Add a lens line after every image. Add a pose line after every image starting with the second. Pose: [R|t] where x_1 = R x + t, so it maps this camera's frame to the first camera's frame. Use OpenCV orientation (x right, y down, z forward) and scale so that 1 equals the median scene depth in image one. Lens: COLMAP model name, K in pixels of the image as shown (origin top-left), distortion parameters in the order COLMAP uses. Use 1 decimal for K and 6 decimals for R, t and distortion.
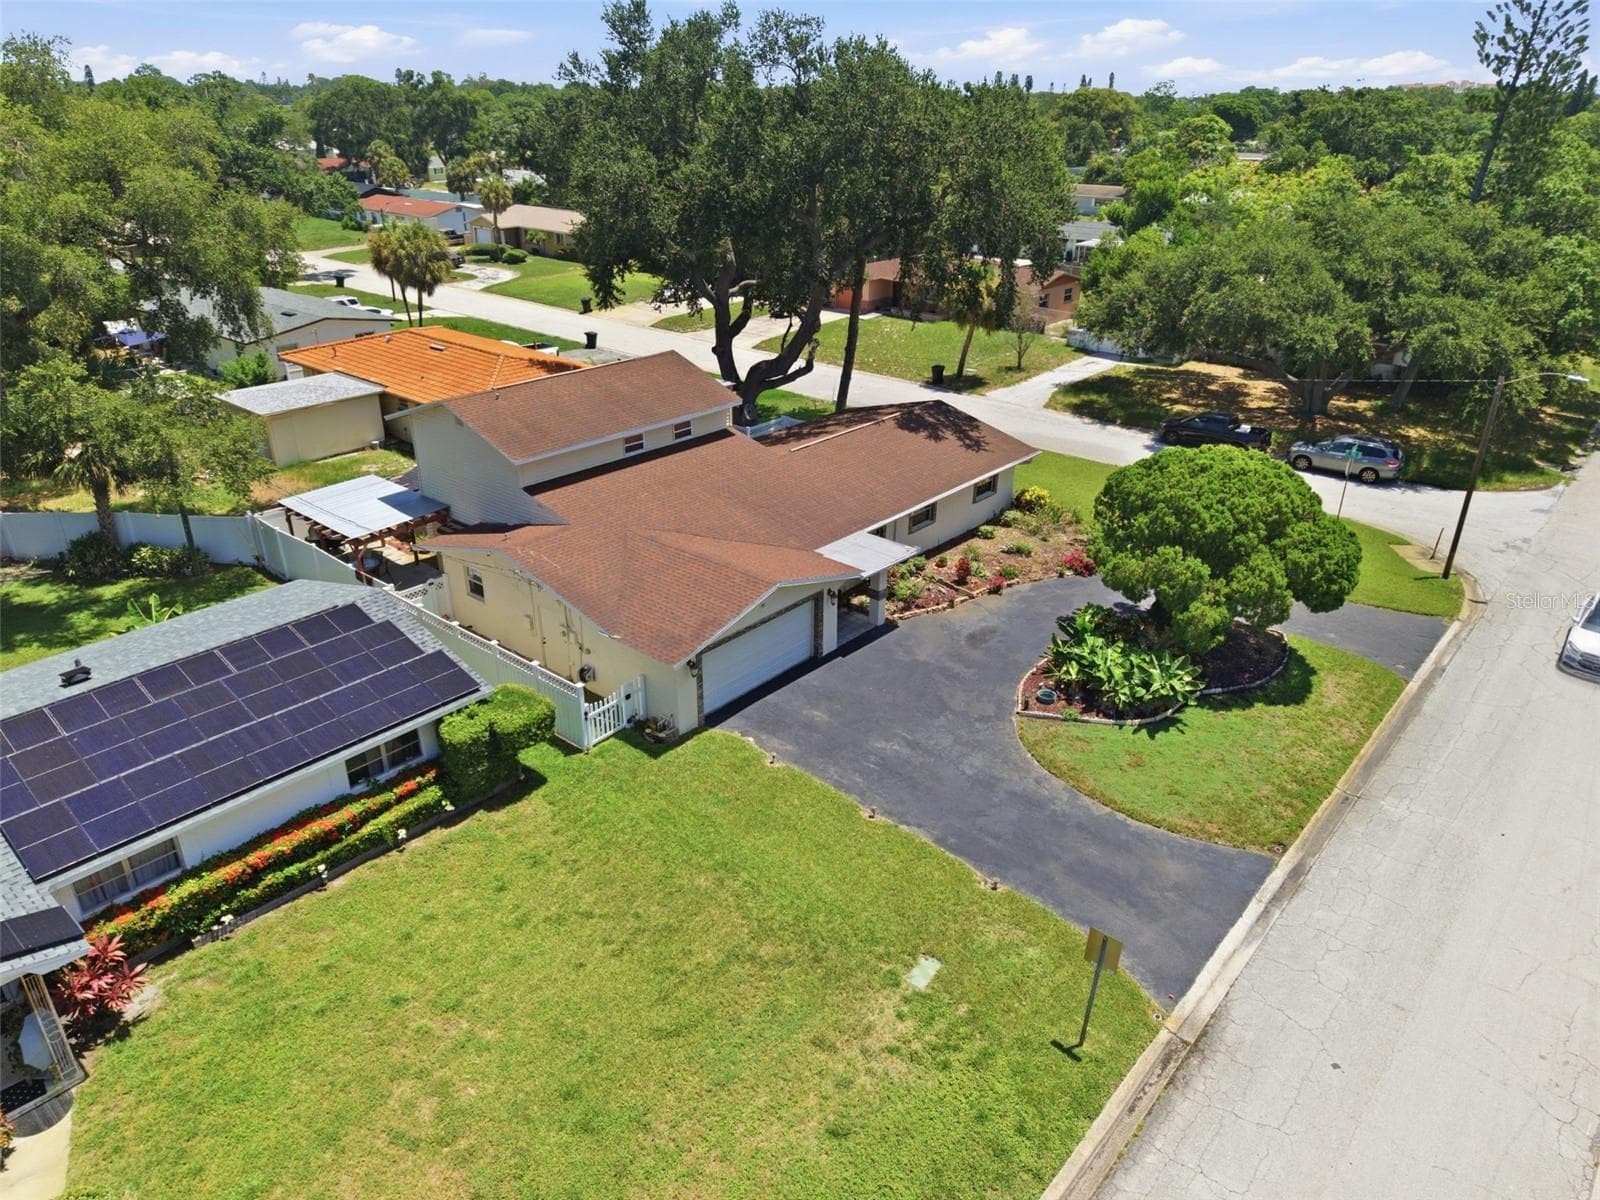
lens RADIAL K [[1069.5, 0, 793.5], [0, 1069.5, 596.9], [0, 0, 1]] dist [0.027098, -0.020007]
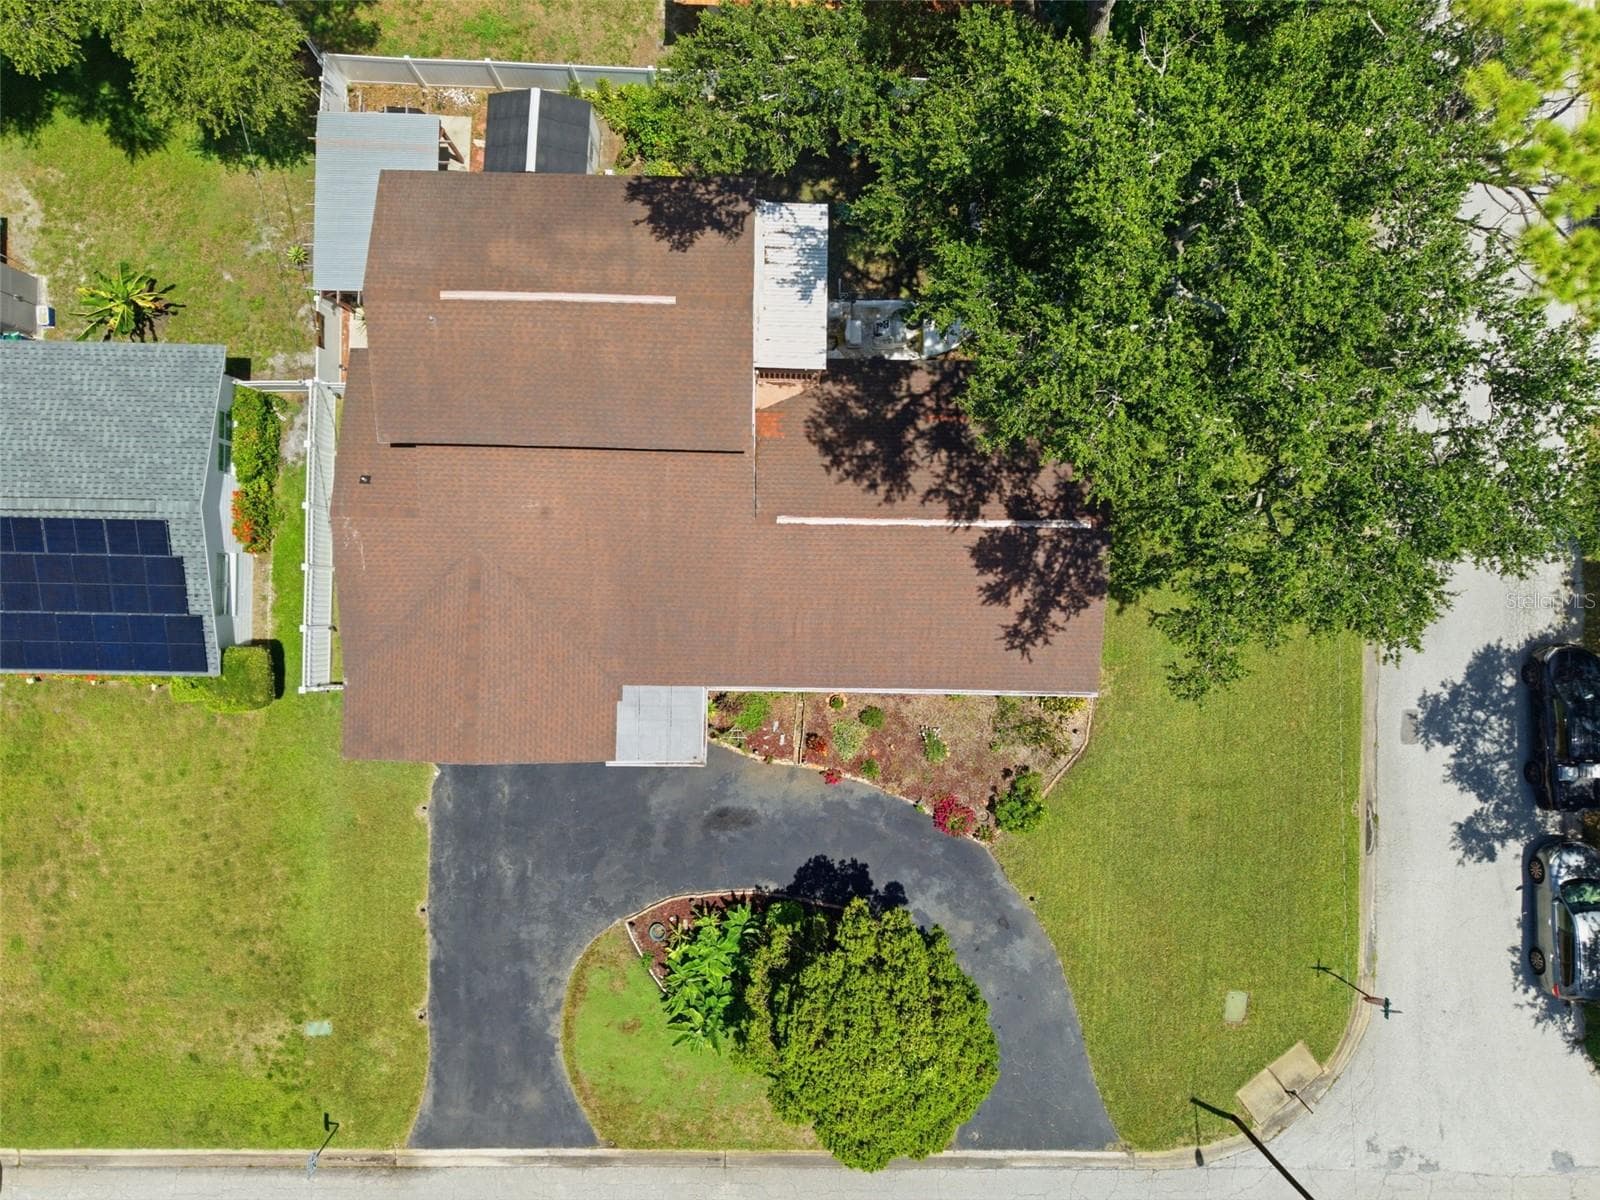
lens RADIAL K [[1069.5, 0, 793.5], [0, 1069.5, 596.9], [0, 0, 1]] dist [0.027098, -0.020007]
pose [[0.647250, 0.762272, 0.002788, 0.060587], [-0.339466, 0.284964, 0.896414, -1.078789], [0.682518, -0.581151, 0.443208, 0.821629]]
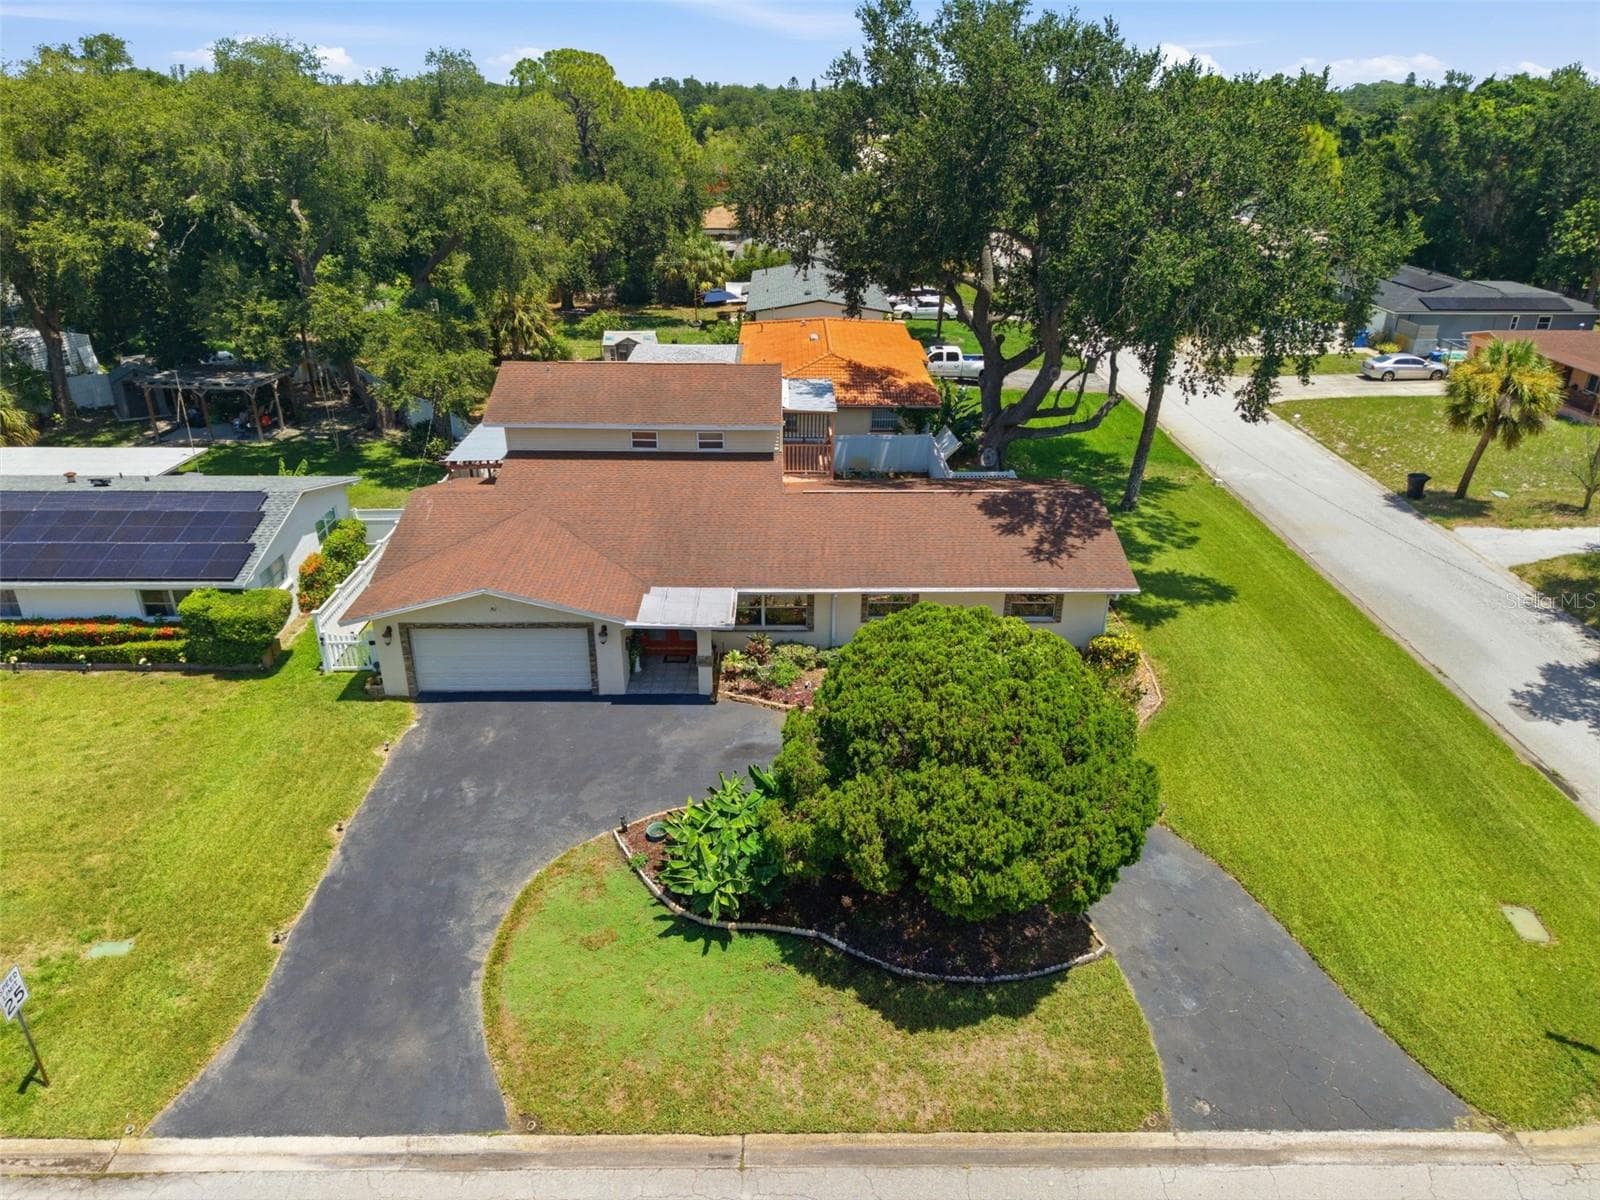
lens RADIAL K [[1069.5, 0, 793.5], [0, 1069.5, 596.9], [0, 0, 1]] dist [0.027098, -0.020007]
pose [[0.665487, 0.315660, -0.676377, 0.815190], [-0.318860, 0.939555, 0.124757, -0.212918], [0.674874, 0.132645, 0.725913, 0.467573]]
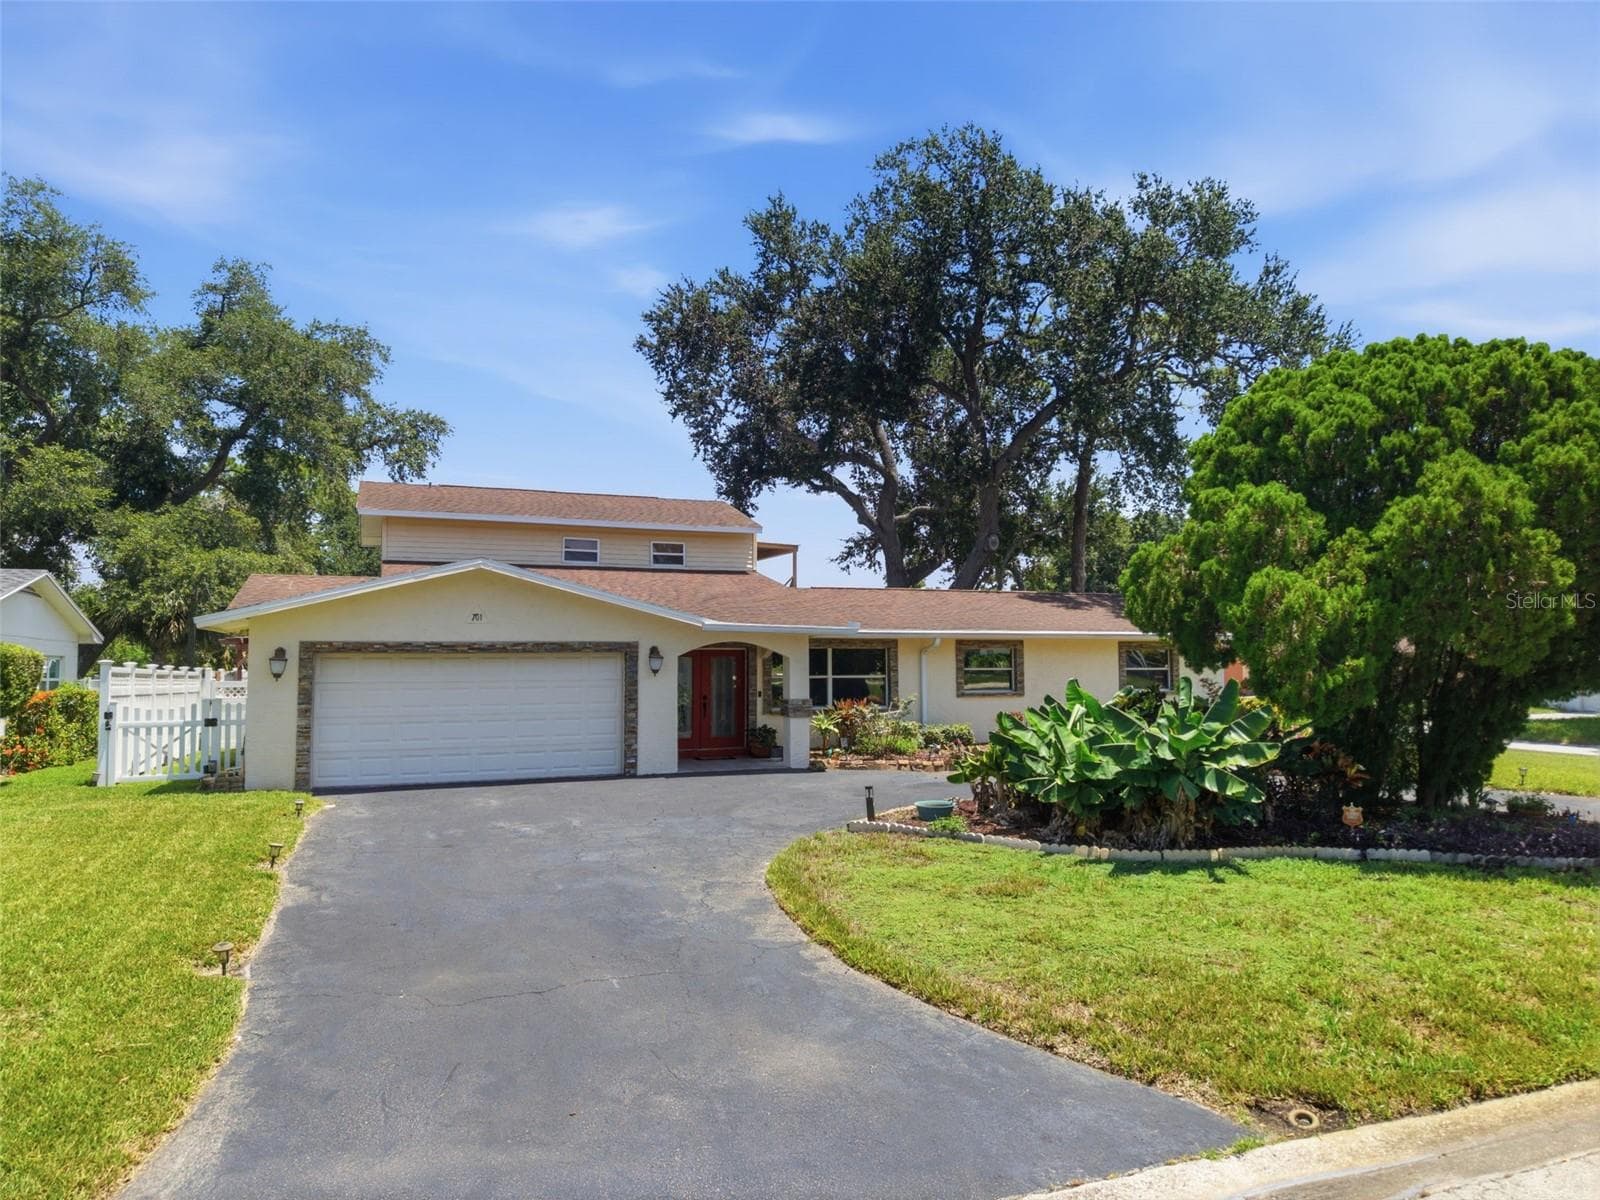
lens RADIAL K [[1067.0, 0, 800.0], [0, 1067.0, 600.0], [0, 0, 1]] dist [0.025609, -0.026930]
pose [[0.886265, -0.040105, -0.461439, 0.401222], [-0.186115, 0.881444, -0.434070, 0.222593], [0.424141, 0.470582, 0.773729, 0.611533]]
